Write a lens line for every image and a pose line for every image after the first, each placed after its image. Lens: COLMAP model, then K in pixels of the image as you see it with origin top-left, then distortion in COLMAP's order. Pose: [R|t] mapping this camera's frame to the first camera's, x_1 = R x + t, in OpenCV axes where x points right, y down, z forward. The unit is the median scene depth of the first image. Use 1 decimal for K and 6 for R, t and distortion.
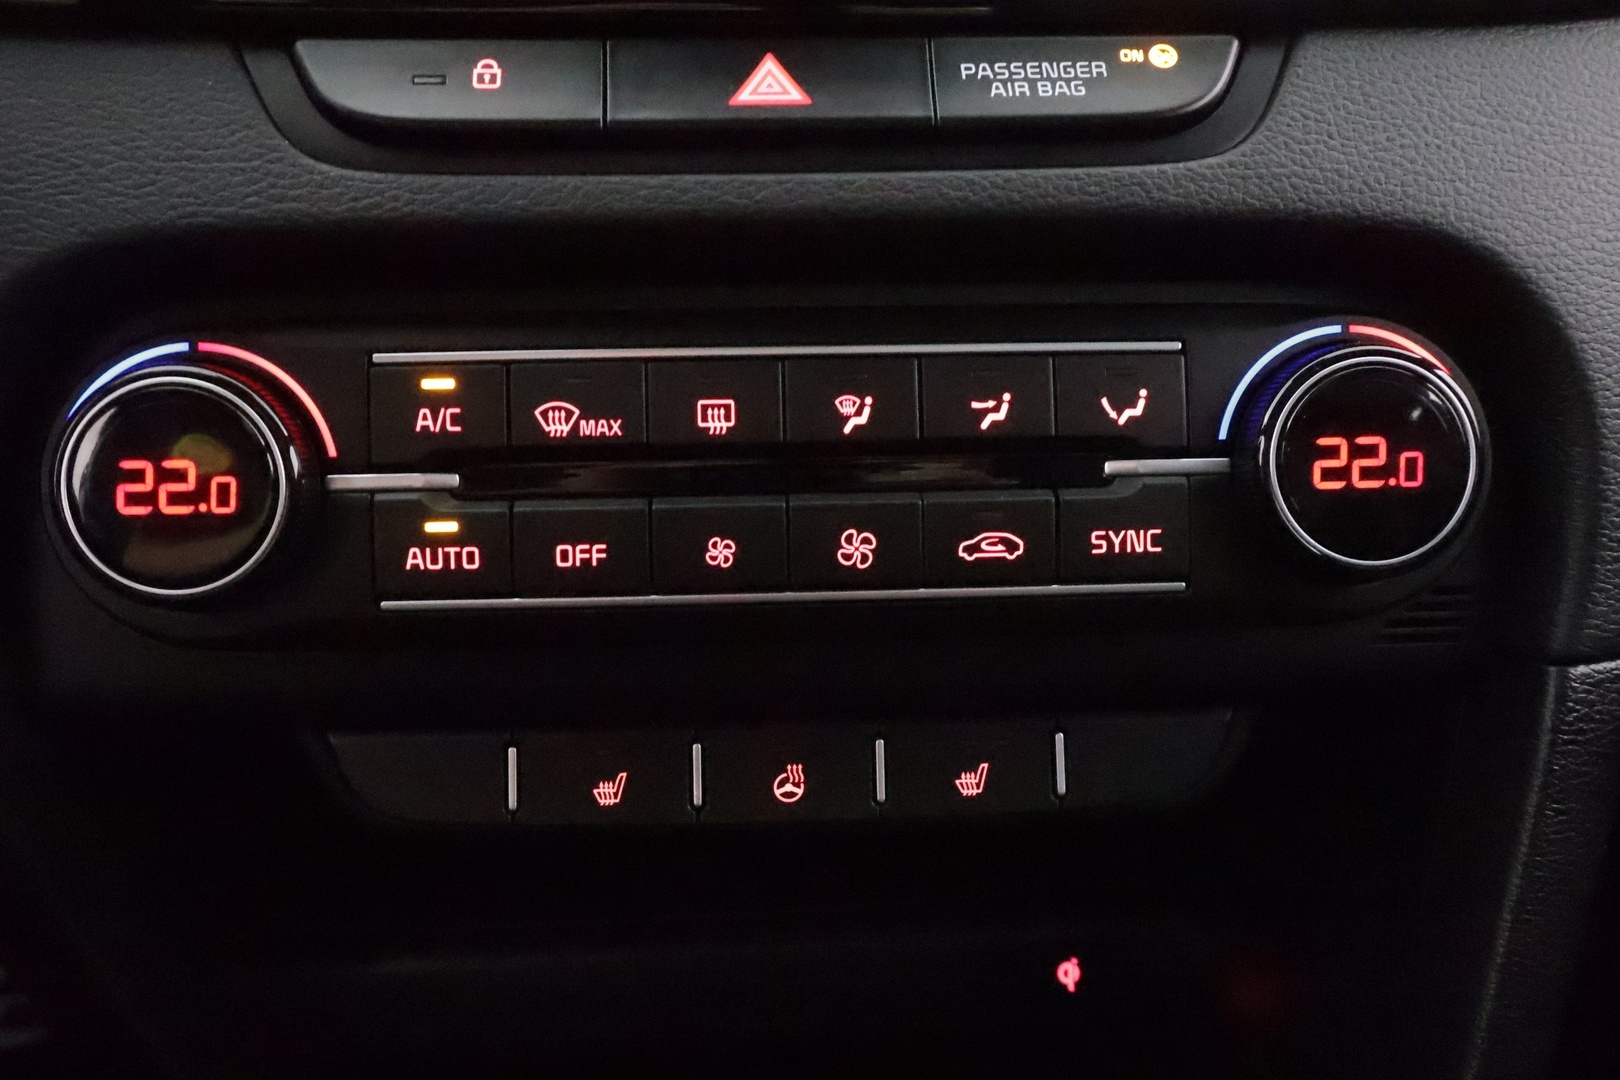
lens RADIAL K [[1318.2, 0, 810.0], [0, 1318.2, 540.0], [0, 0, 1]] dist [-0.000398, 0.001234]
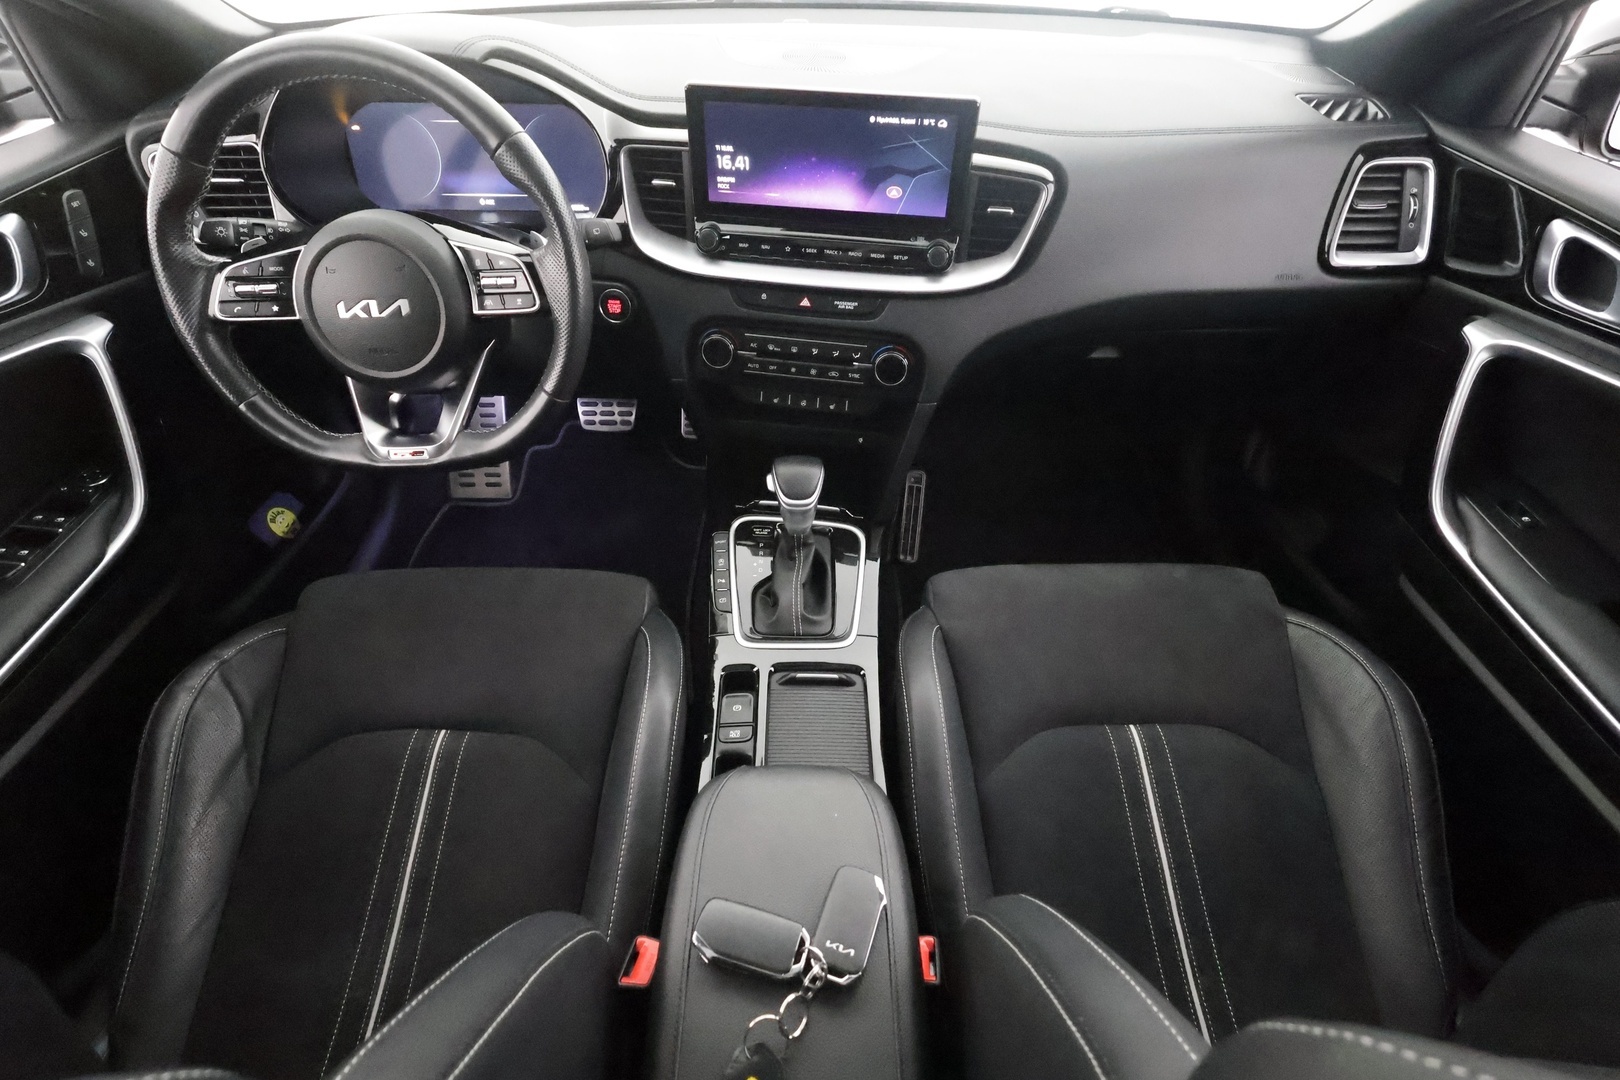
lens RADIAL K [[767.2, 0, 808.0], [0, 767.2, 551.4], [0, 0, 1]] dist [-0.020439, 0.019878]
pose [[0.976686, 0.166861, -0.135060, 0.676371], [-0.088150, 0.885393, 0.456408, -0.944812], [0.195738, -0.433862, 0.879460, -2.776102]]
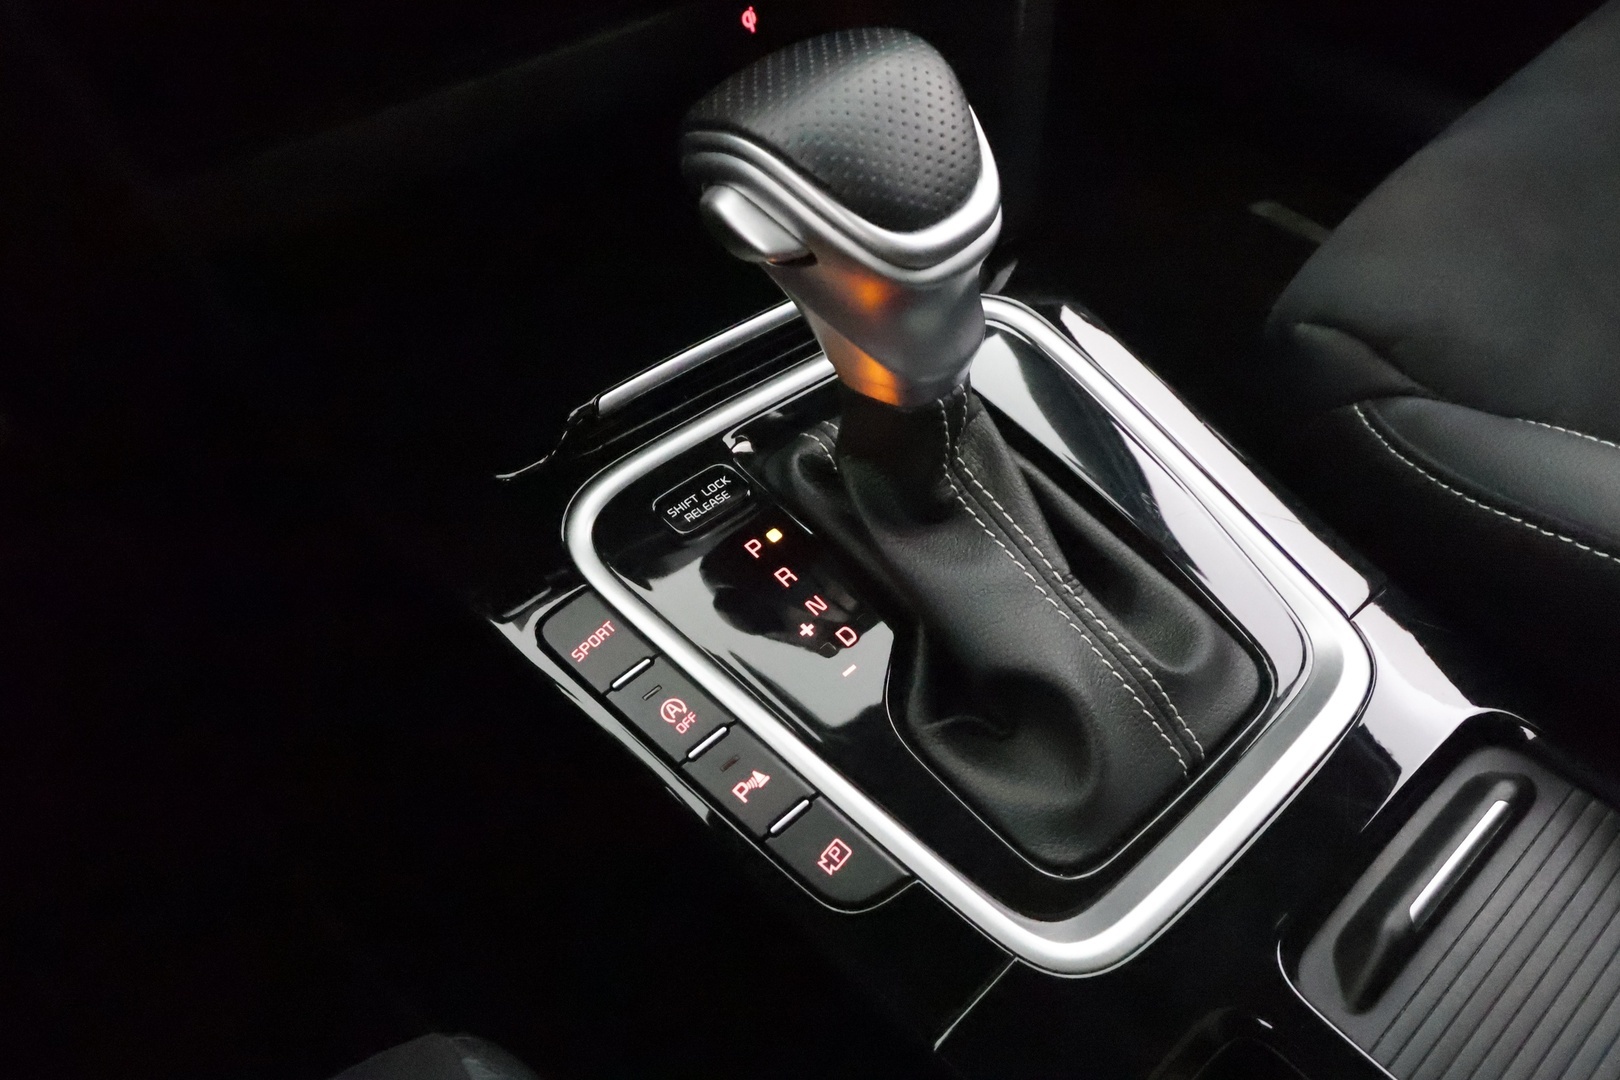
lens RADIAL K [[1318.2, 0, 810.0], [0, 1318.2, 540.0], [0, 0, 1]] dist [-0.000398, 0.001234]
pose [[0.860910, -0.395763, 0.319697, -0.569891], [0.190813, 0.833692, 0.518216, 0.110319], [-0.471619, -0.385135, 0.793250, -0.475690]]
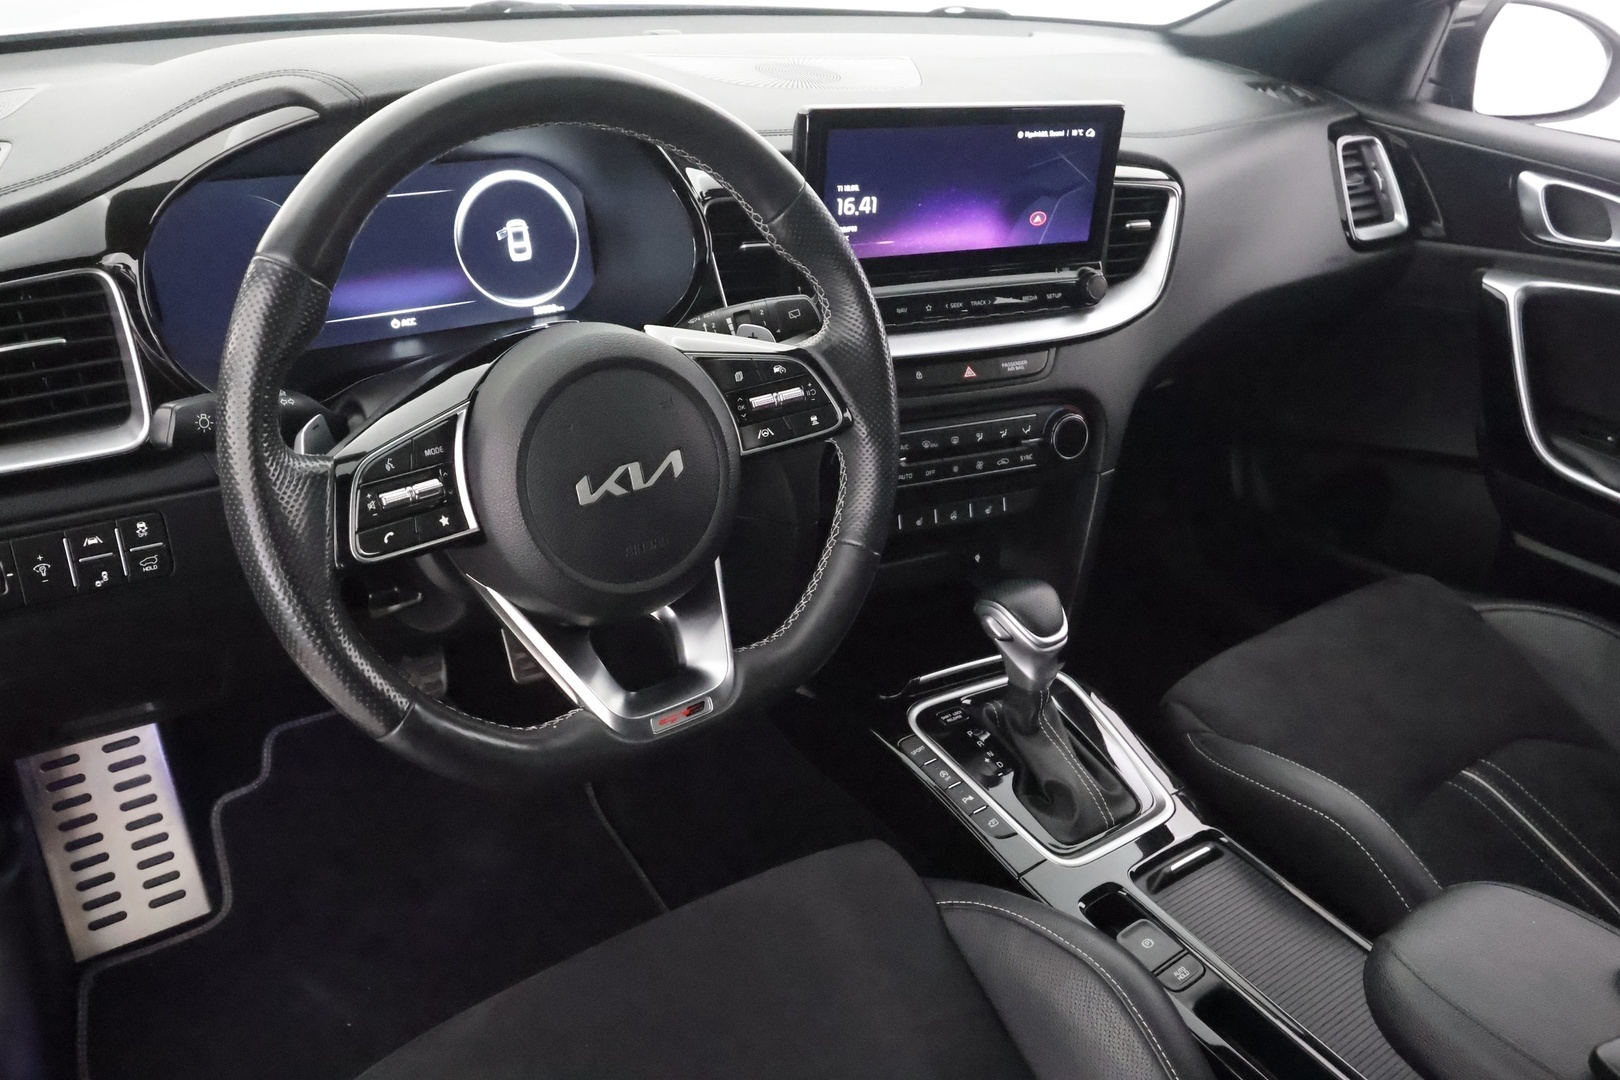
lens RADIAL K [[1318.2, 0, 810.0], [0, 1318.2, 540.0], [0, 0, 1]] dist [-0.000398, 0.001234]
pose [[0.907406, -0.122322, 0.402059, -2.423949], [0.034040, 0.974953, 0.219792, -0.782819], [-0.418874, -0.185755, 0.888842, -2.964110]]
